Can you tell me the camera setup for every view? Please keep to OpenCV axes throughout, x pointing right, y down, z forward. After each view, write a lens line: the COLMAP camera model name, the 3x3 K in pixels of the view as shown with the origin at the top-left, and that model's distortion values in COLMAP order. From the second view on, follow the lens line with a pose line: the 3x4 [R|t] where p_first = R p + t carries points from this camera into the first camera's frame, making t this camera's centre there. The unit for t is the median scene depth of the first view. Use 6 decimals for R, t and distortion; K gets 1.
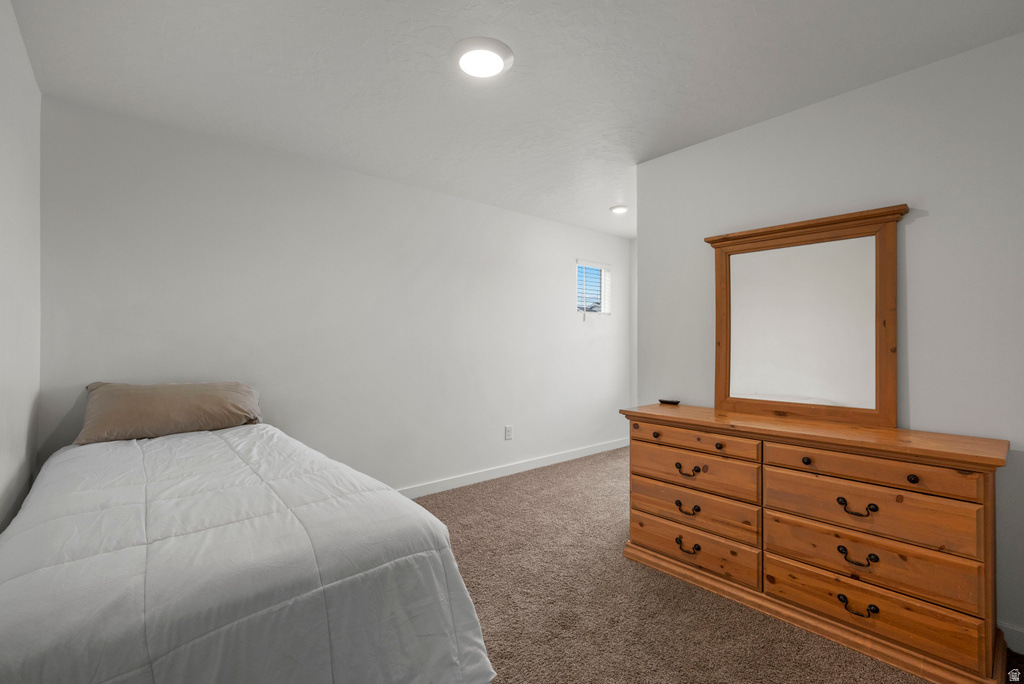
lens RADIAL K [[439.7, 0, 513.8], [0, 439.7, 342.3], [0, 0, 1]] dist [-0.002111, -0.000124]
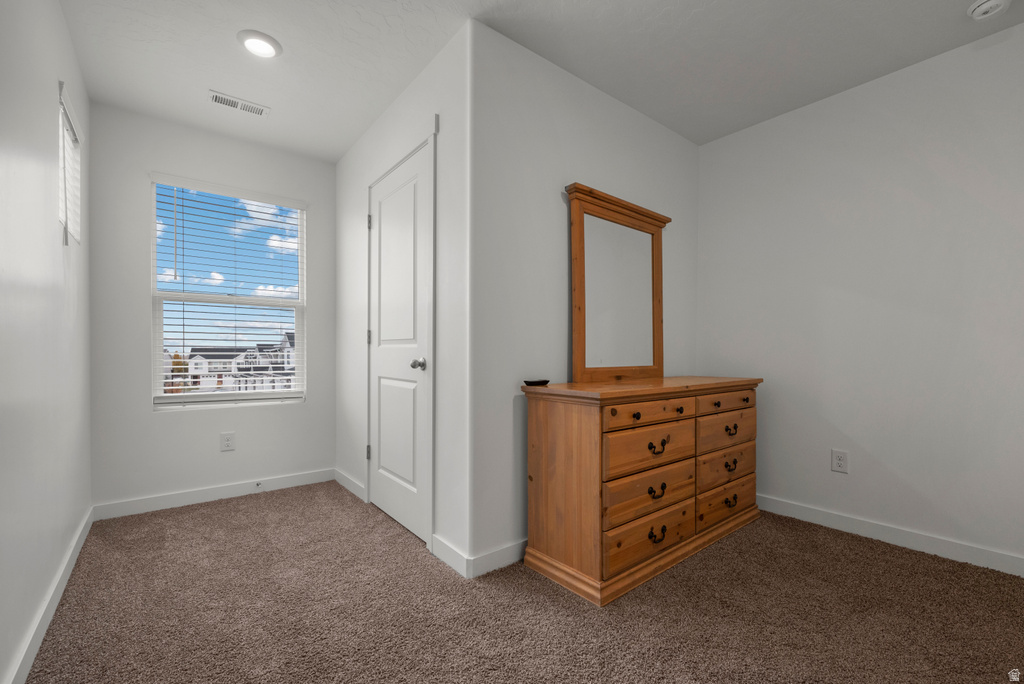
lens RADIAL K [[439.7, 0, 514.3], [0, 439.7, 349.5], [0, 0, 1]] dist [-0.002111, -0.000124]
pose [[0.059192, 0.000891, 0.998246, -0.500095], [-0.004679, 0.999989, -0.000615, 0.100598], [-0.998236, -0.004634, 0.059196, 1.255844]]
